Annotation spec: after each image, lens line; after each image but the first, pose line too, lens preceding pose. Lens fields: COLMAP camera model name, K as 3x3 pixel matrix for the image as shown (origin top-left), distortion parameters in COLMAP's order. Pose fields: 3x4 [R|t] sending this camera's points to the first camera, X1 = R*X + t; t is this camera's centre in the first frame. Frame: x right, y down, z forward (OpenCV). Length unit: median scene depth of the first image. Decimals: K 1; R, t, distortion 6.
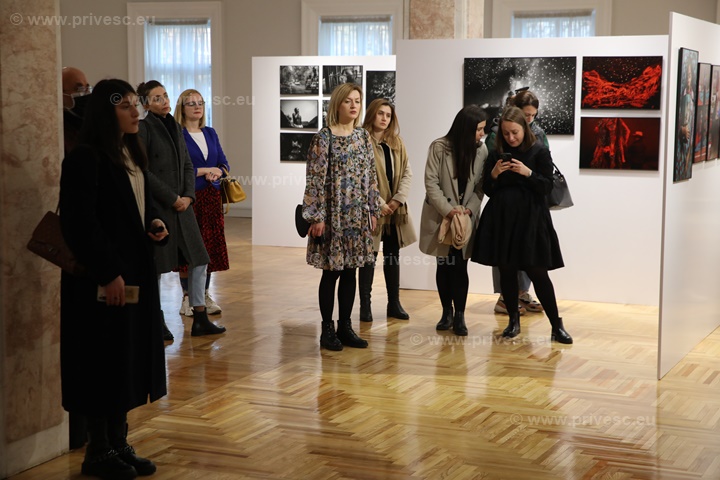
lens RADIAL K [[1337.2, 0, 358.4], [0, 1337.2, 245.2], [0, 0, 1]] dist [0.240296, 0.000000]
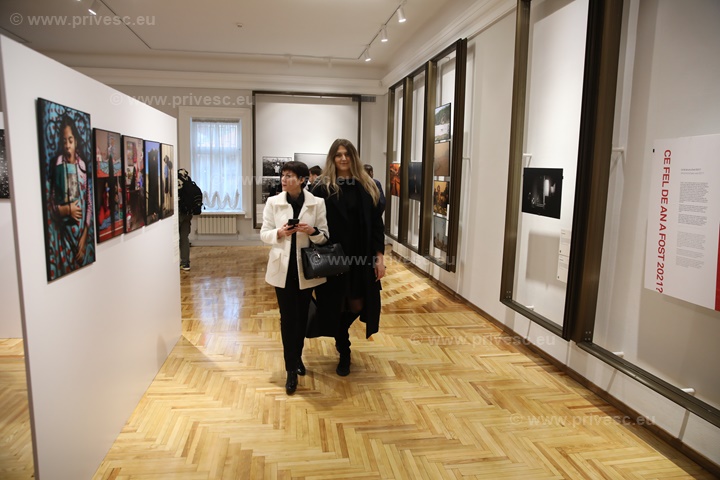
lens RADIAL K [[487.5, 0, 362.8], [0, 487.5, 242.5], [0, 0, 1]] dist [-0.096477, 0.060584]
pose [[0.843002, -0.062273, 0.534293, 0.173204], [0.039515, 0.997762, 0.053944, -0.053896], [-0.536457, -0.024363, 0.843576, 0.496422]]
